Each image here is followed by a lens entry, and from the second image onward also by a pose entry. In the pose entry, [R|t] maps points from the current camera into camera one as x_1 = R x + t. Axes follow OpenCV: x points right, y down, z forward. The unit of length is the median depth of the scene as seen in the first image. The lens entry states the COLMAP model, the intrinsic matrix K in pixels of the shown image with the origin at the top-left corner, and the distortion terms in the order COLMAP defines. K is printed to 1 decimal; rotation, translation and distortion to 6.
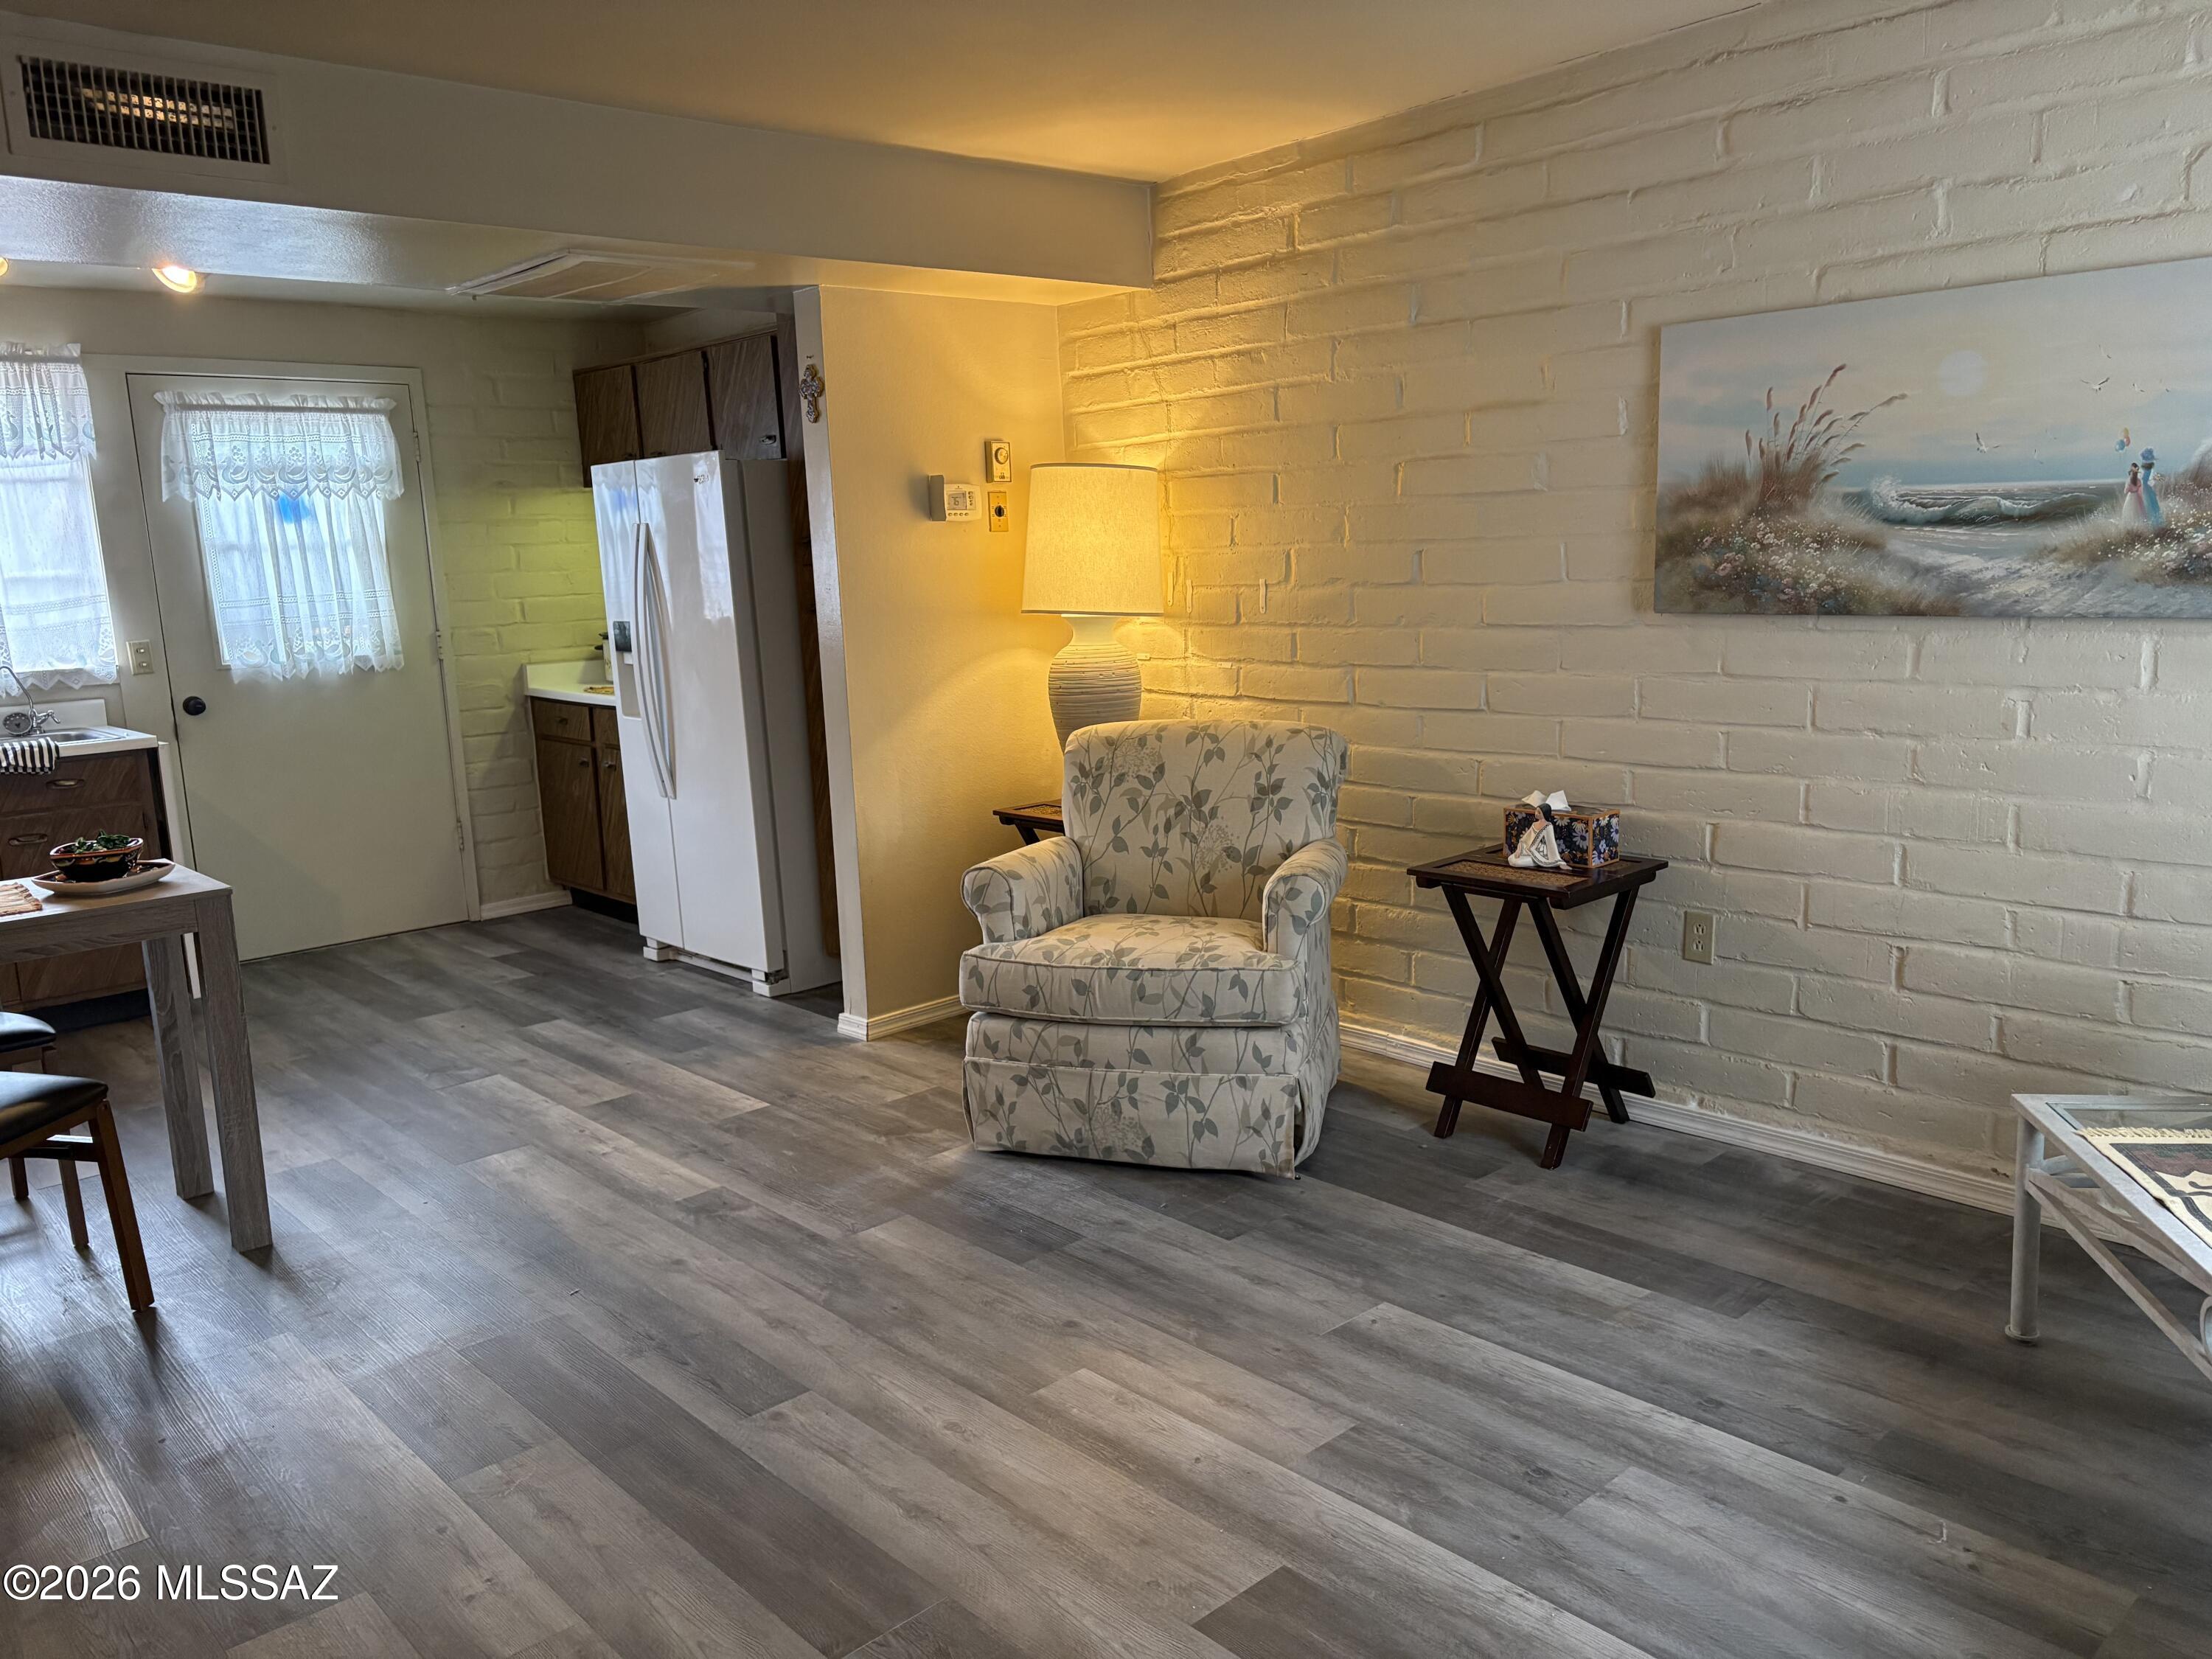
lens RADIAL K [[1663.8, 0, 1126.7], [0, 1663.8, 841.7], [0, 0, 1]] dist [0.077792, -0.078946]
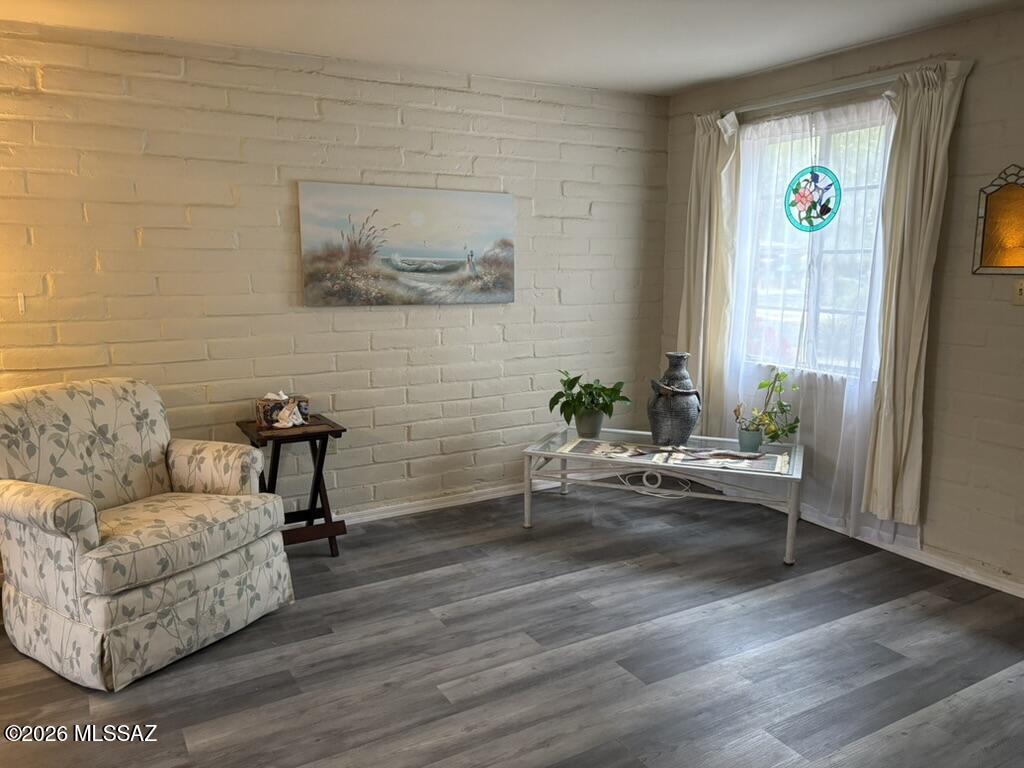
lens RADIAL K [[767.9, 0, 515.6], [0, 767.9, 390.9], [0, 0, 1]] dist [0.056883, -0.075080]
pose [[0.214053, -0.130746, 0.968032, -0.592197], [0.162746, 0.981924, 0.096636, -0.071949], [-0.963169, 0.136859, 0.231462, 0.456537]]
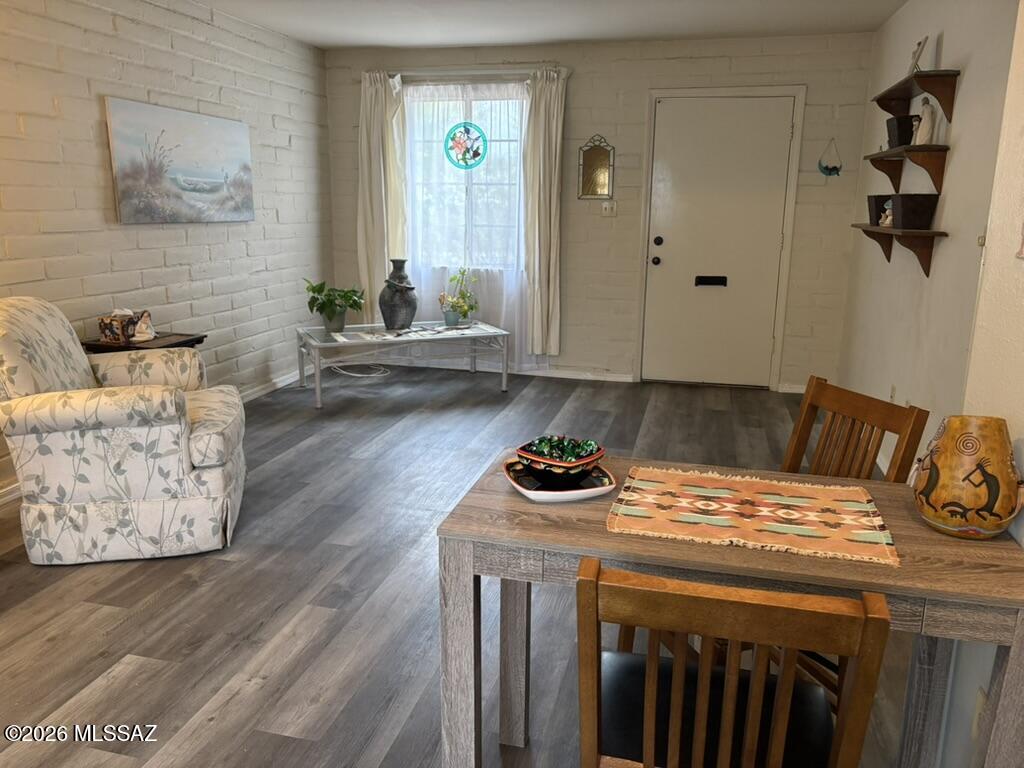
lens RADIAL K [[777.8, 0, 512.0], [0, 777.8, 384.0], [0, 0, 1]] dist [0.008780, 0.003644]
pose [[-0.545288, -0.164906, 0.821868, -0.810835], [0.150093, 0.945406, 0.289276, -0.143320], [-0.824702, 0.281095, -0.490767, 1.043343]]
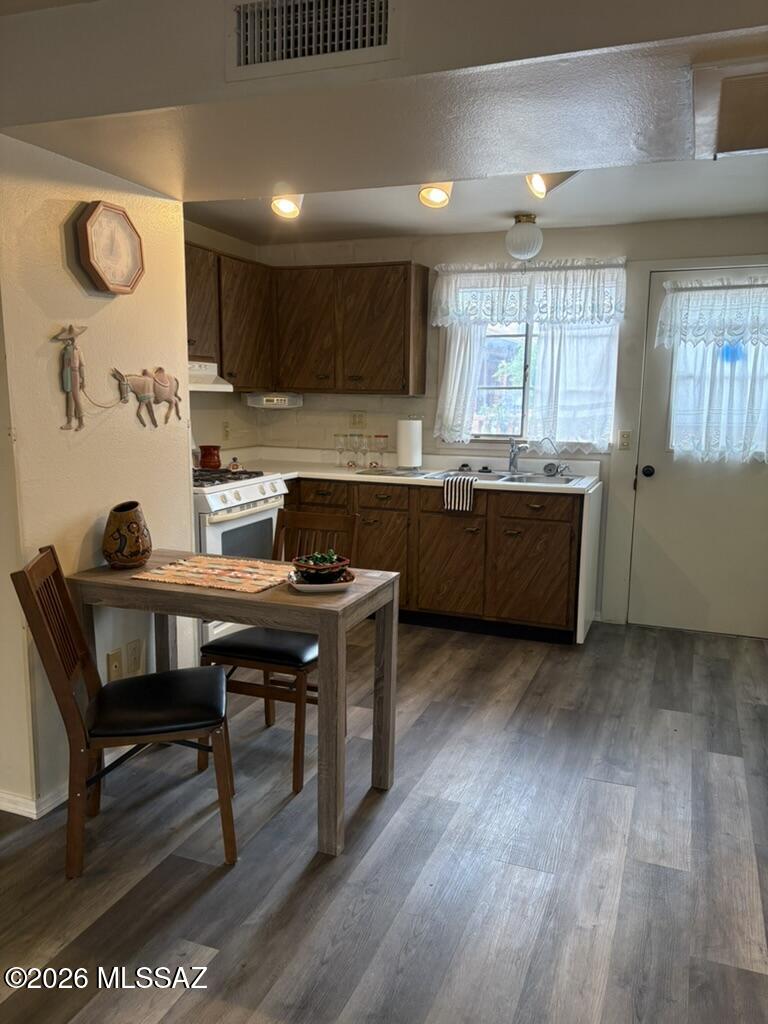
lens RADIAL K [[777.8, 0, 385.9], [0, 777.8, 525.2], [0, 0, 1]] dist [0.008780, 0.003644]
pose [[0.433226, 0.195685, -0.879786, 0.031982], [-0.187275, 0.974385, 0.124508, -0.108305], [0.881614, 0.110822, 0.458776, 0.609184]]
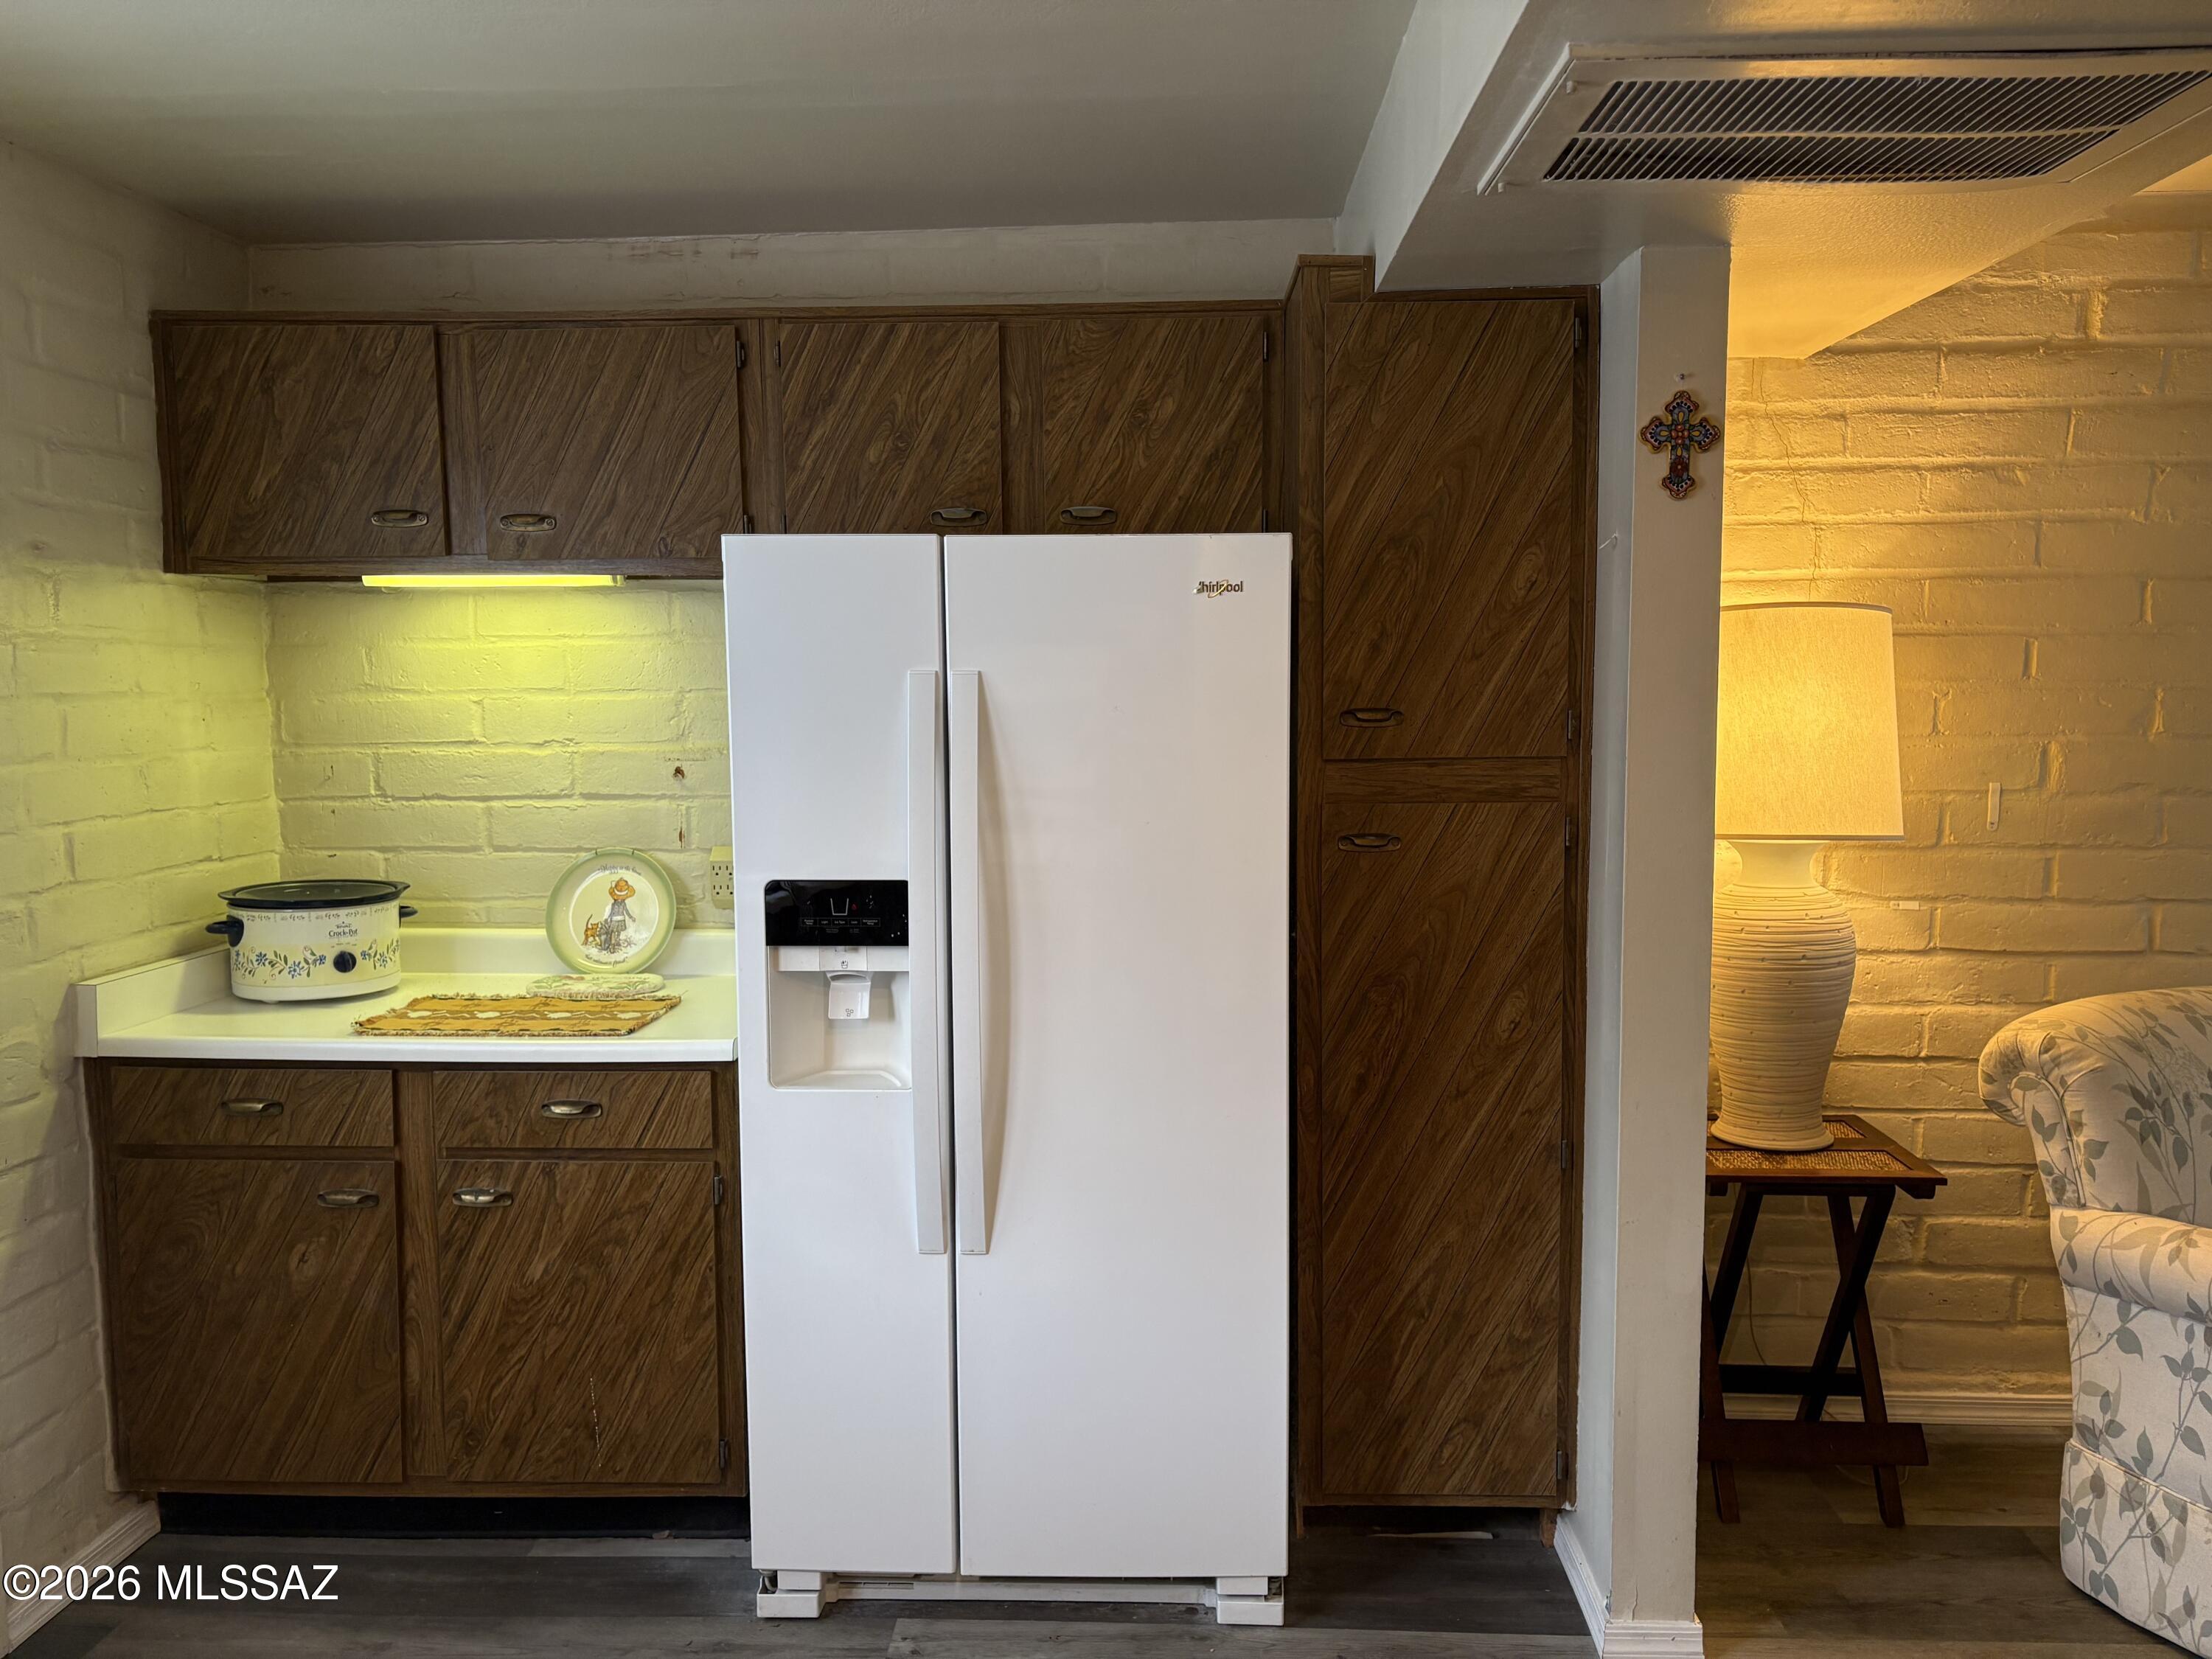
lens RADIAL K [[1663.8, 0, 1126.7], [0, 1663.8, 841.7], [0, 0, 1]] dist [0.077792, -0.078946]
pose [[0.706239, -0.033662, 0.707173, -0.766869], [0.102323, 0.993235, -0.054909, -0.147903], [-0.700540, 0.111139, 0.704905, 0.851601]]
